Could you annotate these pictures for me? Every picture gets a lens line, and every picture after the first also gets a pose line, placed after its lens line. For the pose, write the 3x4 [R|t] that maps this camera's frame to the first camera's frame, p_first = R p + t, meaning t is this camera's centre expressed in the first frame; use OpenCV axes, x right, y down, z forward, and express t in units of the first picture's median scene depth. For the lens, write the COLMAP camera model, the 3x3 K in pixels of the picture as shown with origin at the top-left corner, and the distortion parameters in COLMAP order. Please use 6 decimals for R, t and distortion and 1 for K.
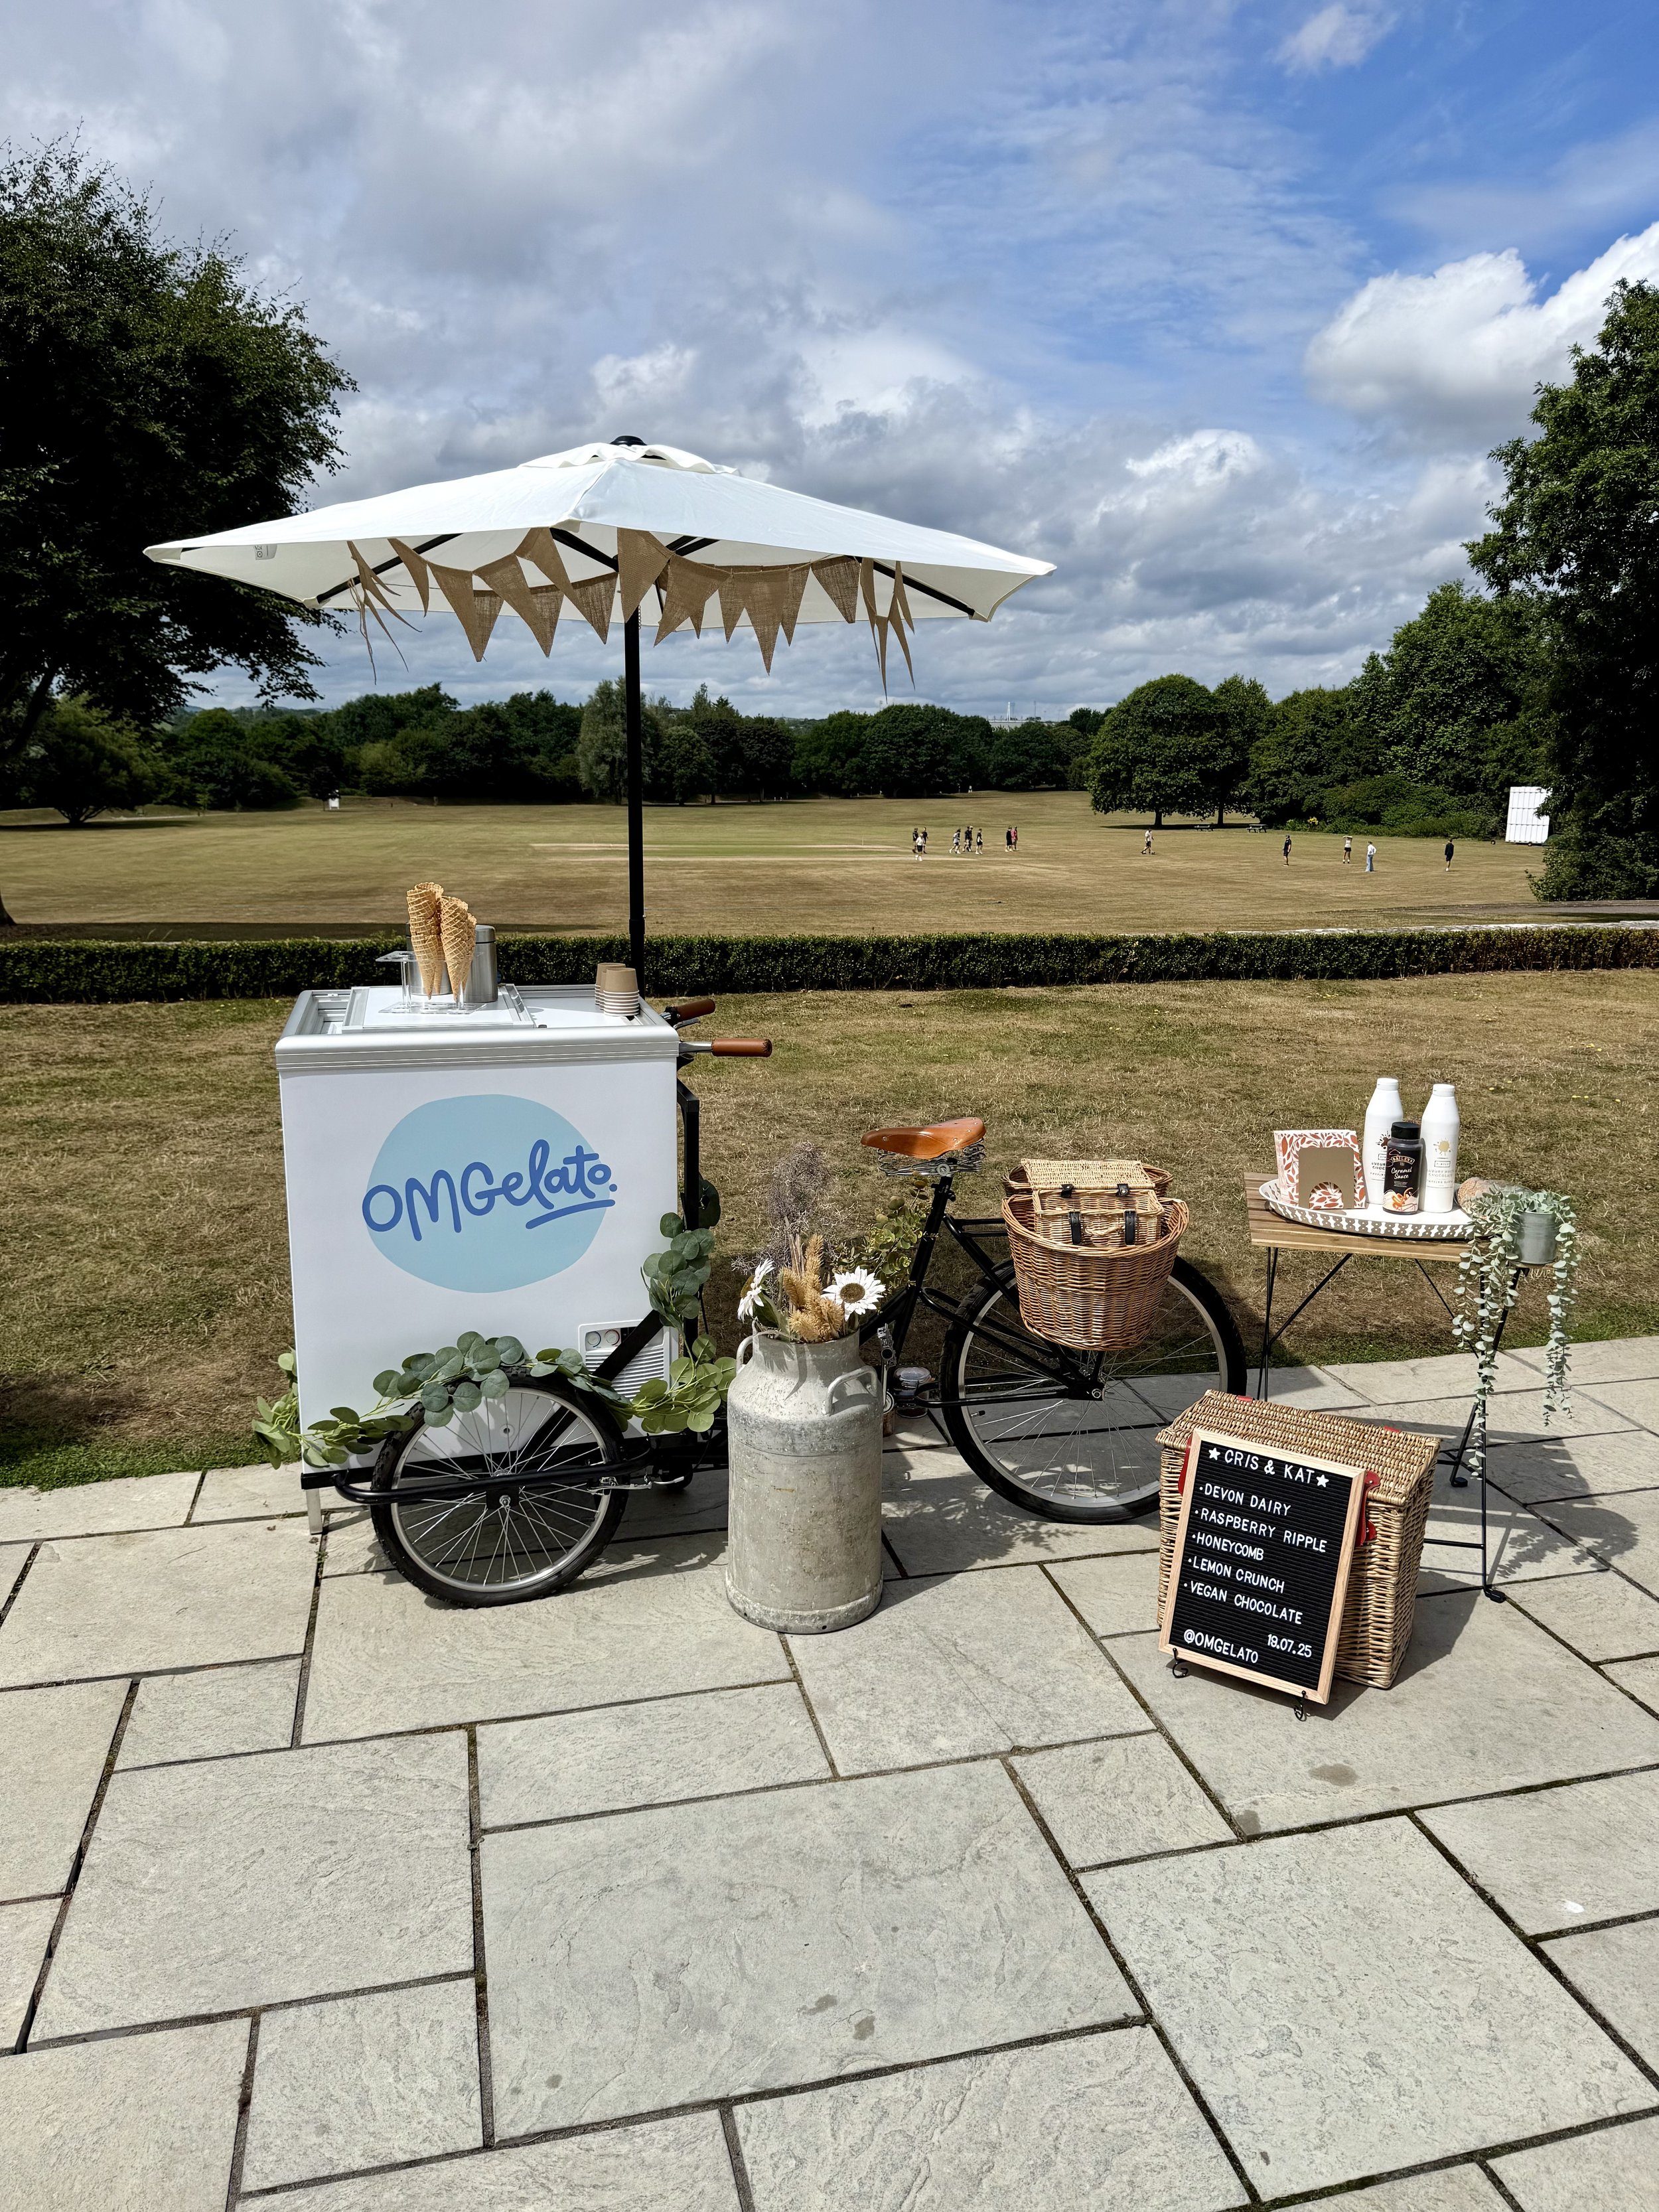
lens RADIAL K [[1562.5, 0, 843.4], [0, 1562.5, 1103.4], [0, 0, 1]] dist [0.040983, -0.058940]
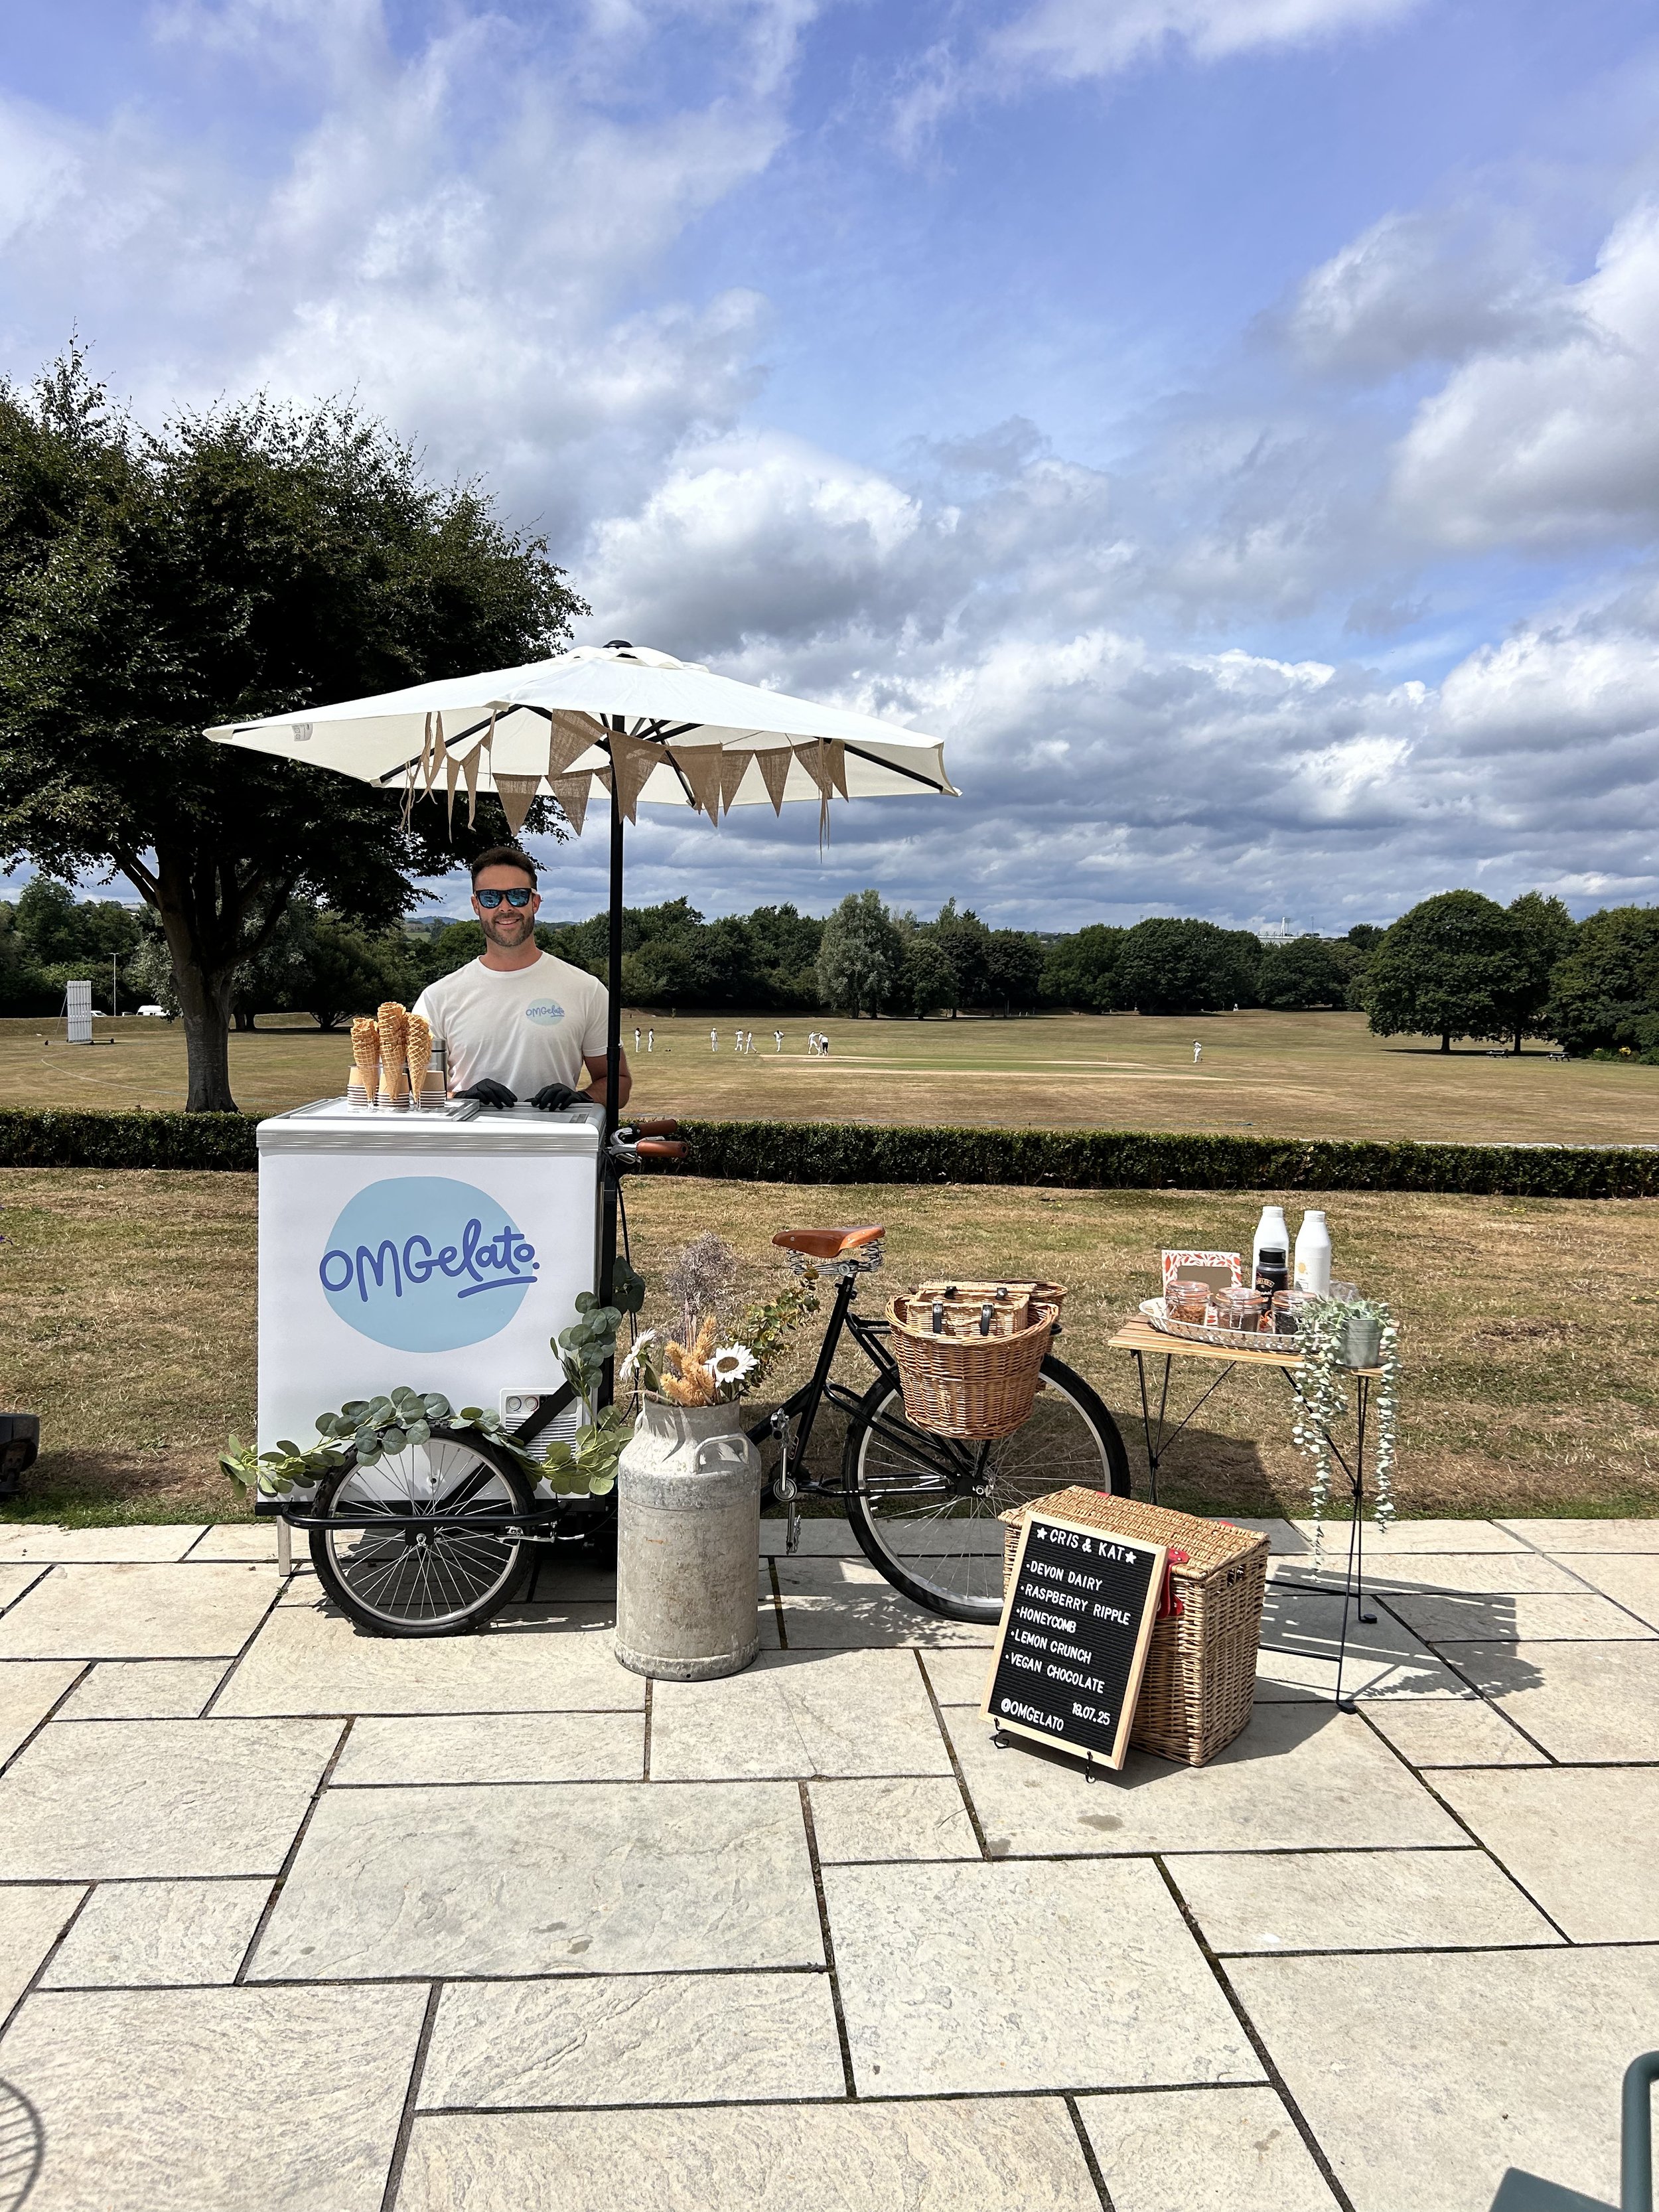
lens RADIAL K [[1673.5, 0, 829.5], [0, 1673.5, 1106.0], [0, 0, 1]] dist [0.003851, -0.001435]
pose [[0.987481, 0.027084, -0.155394, 0.228715], [-0.048013, 0.990012, -0.132552, 0.082283], [0.150252, 0.138354, 0.978919, -0.160144]]
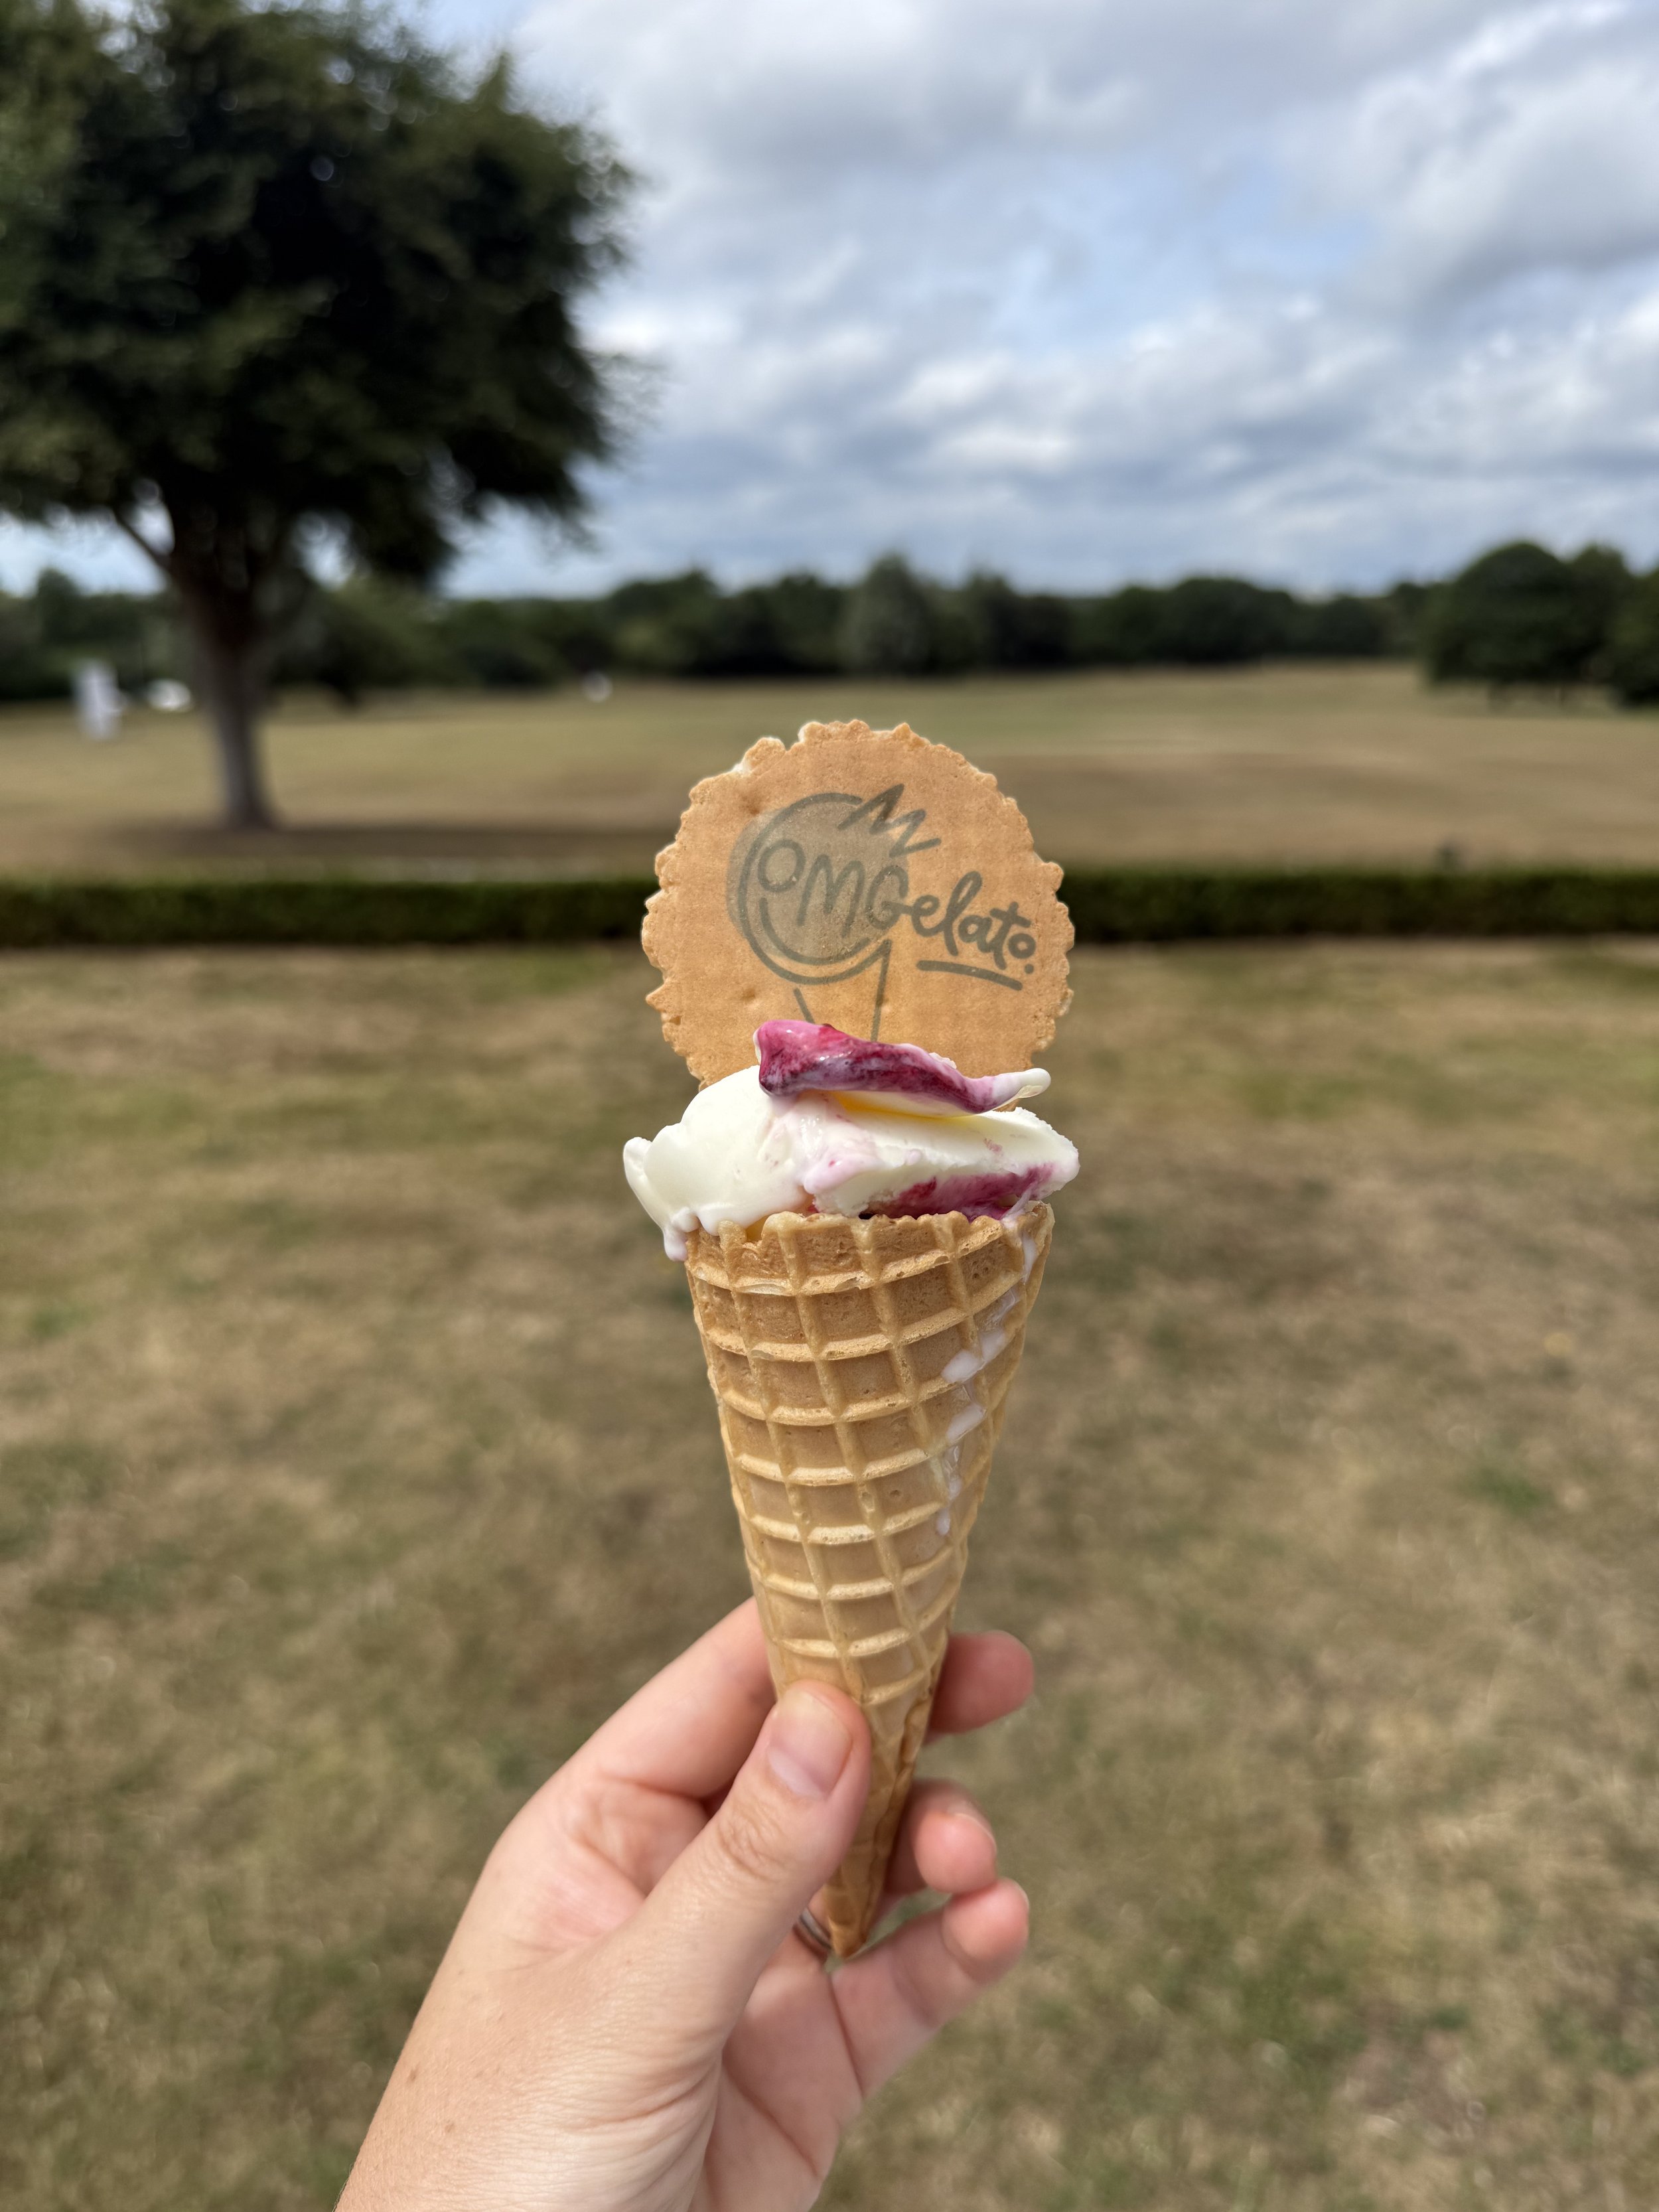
lens RADIAL K [[1562.5, 0, 843.4], [0, 1562.5, 1103.4], [0, 0, 1]] dist [0.040983, -0.058940]
pose [[0.987748, 0.034965, -0.152093, -0.454699], [-0.023915, 0.996980, 0.073884, -0.165620], [0.154217, -0.069341, 0.985601, 0.991215]]
